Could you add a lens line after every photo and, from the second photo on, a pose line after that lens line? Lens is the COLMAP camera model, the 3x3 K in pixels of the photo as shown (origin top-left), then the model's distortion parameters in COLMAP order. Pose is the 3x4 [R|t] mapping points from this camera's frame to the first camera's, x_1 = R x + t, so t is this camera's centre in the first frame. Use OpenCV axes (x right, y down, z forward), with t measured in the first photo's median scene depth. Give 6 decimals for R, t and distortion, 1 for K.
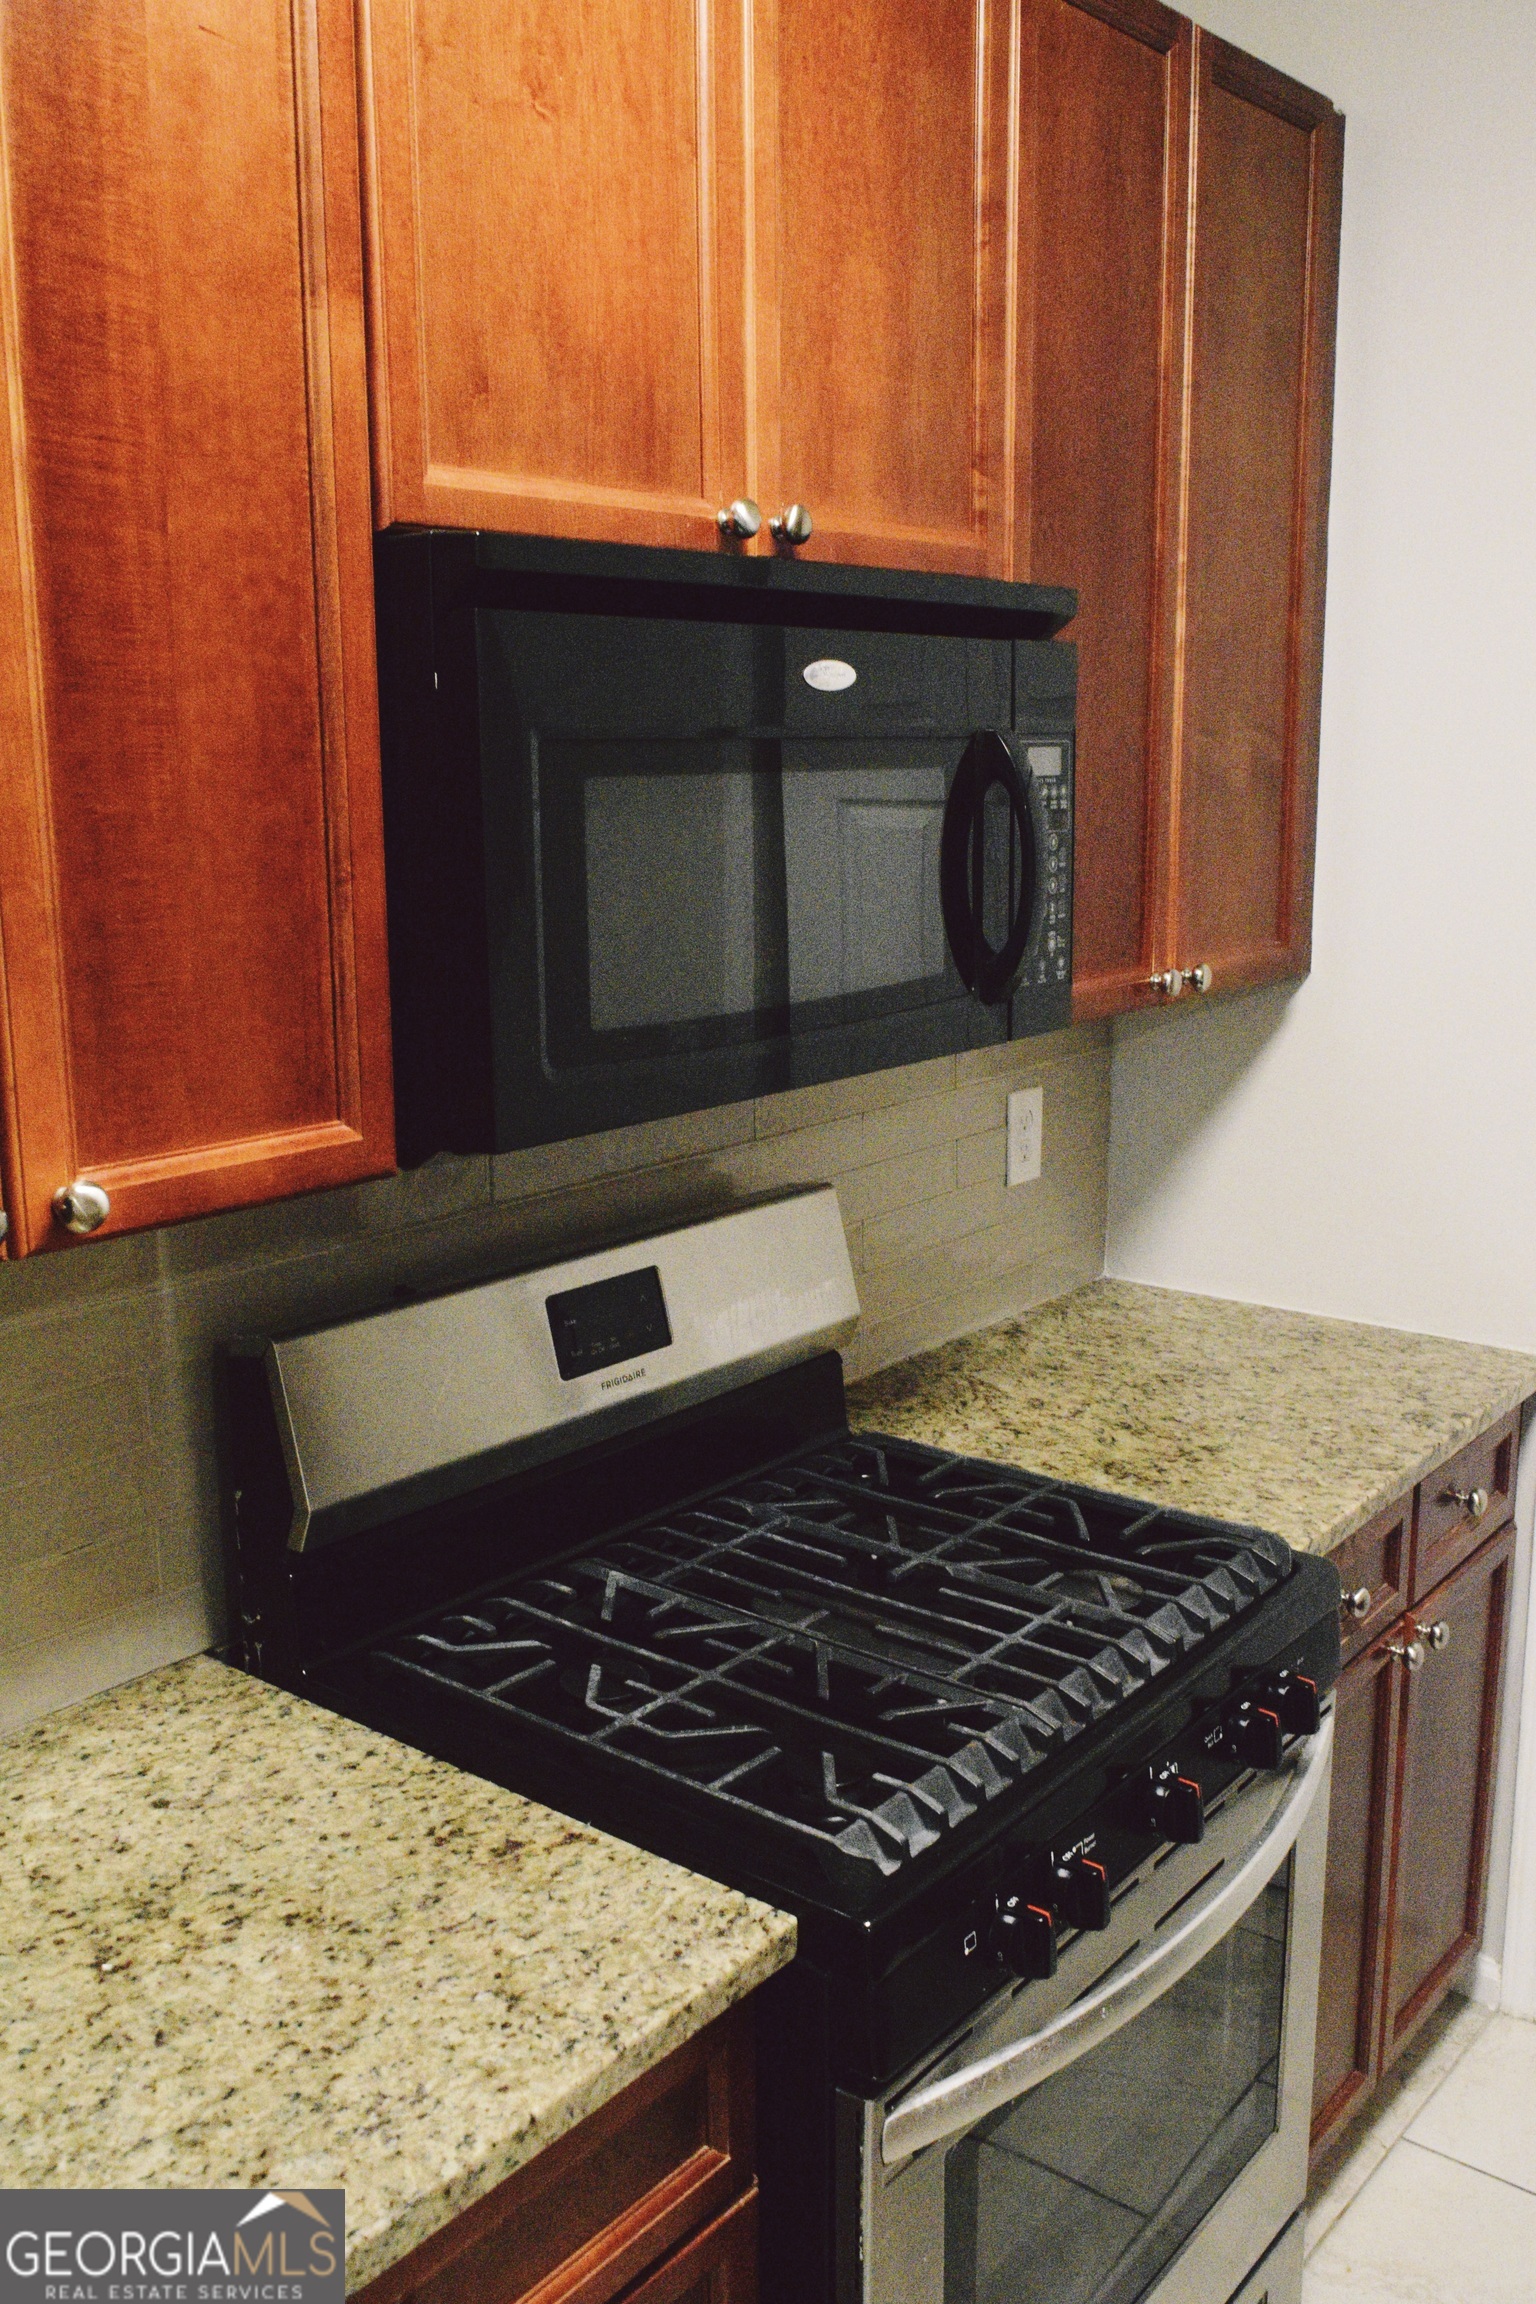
lens RADIAL K [[1997.0, 0, 752.6], [0, 1997.0, 1155.1], [0, 0, 1]] dist [-0.043268, 0.006872]
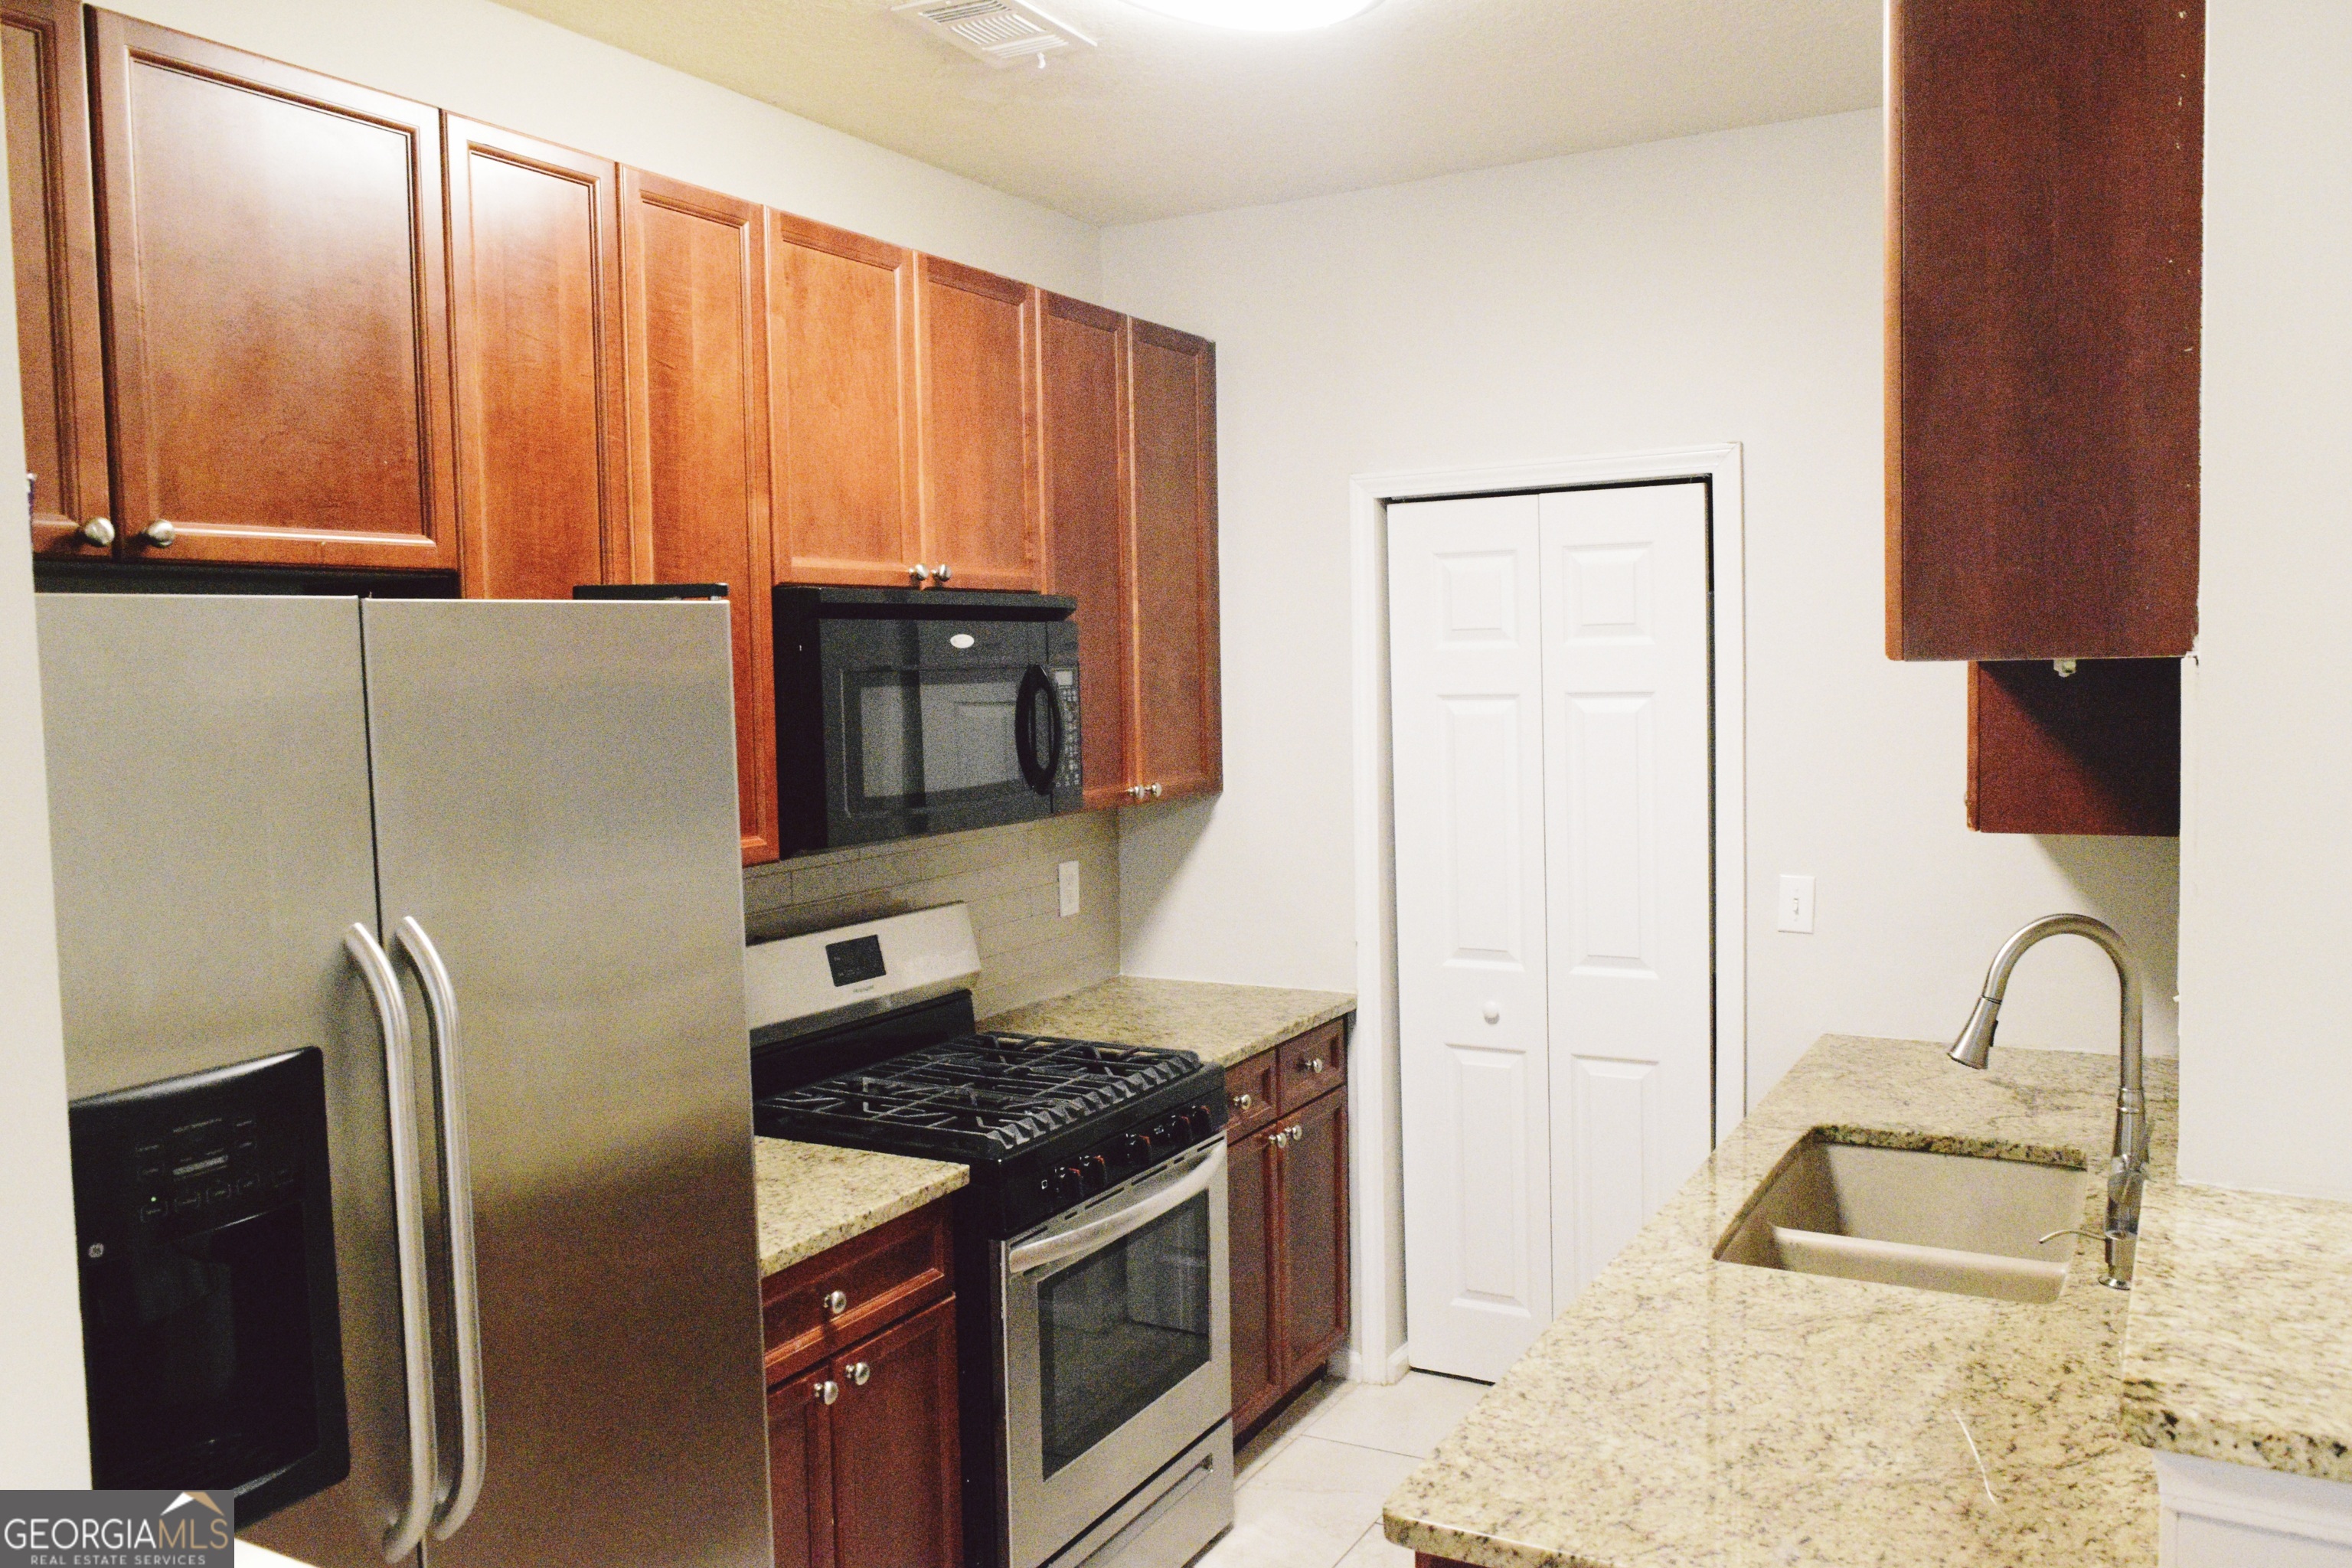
lens RADIAL K [[1839.3, 0, 1179.2], [0, 1839.3, 791.7], [0, 0, 1]] dist [-0.002116, -0.005914]
pose [[0.983557, -0.021990, 0.179254, -0.081517], [0.045430, 0.990768, -0.127726, 0.169383], [-0.174790, 0.133770, 0.975476, -0.875056]]
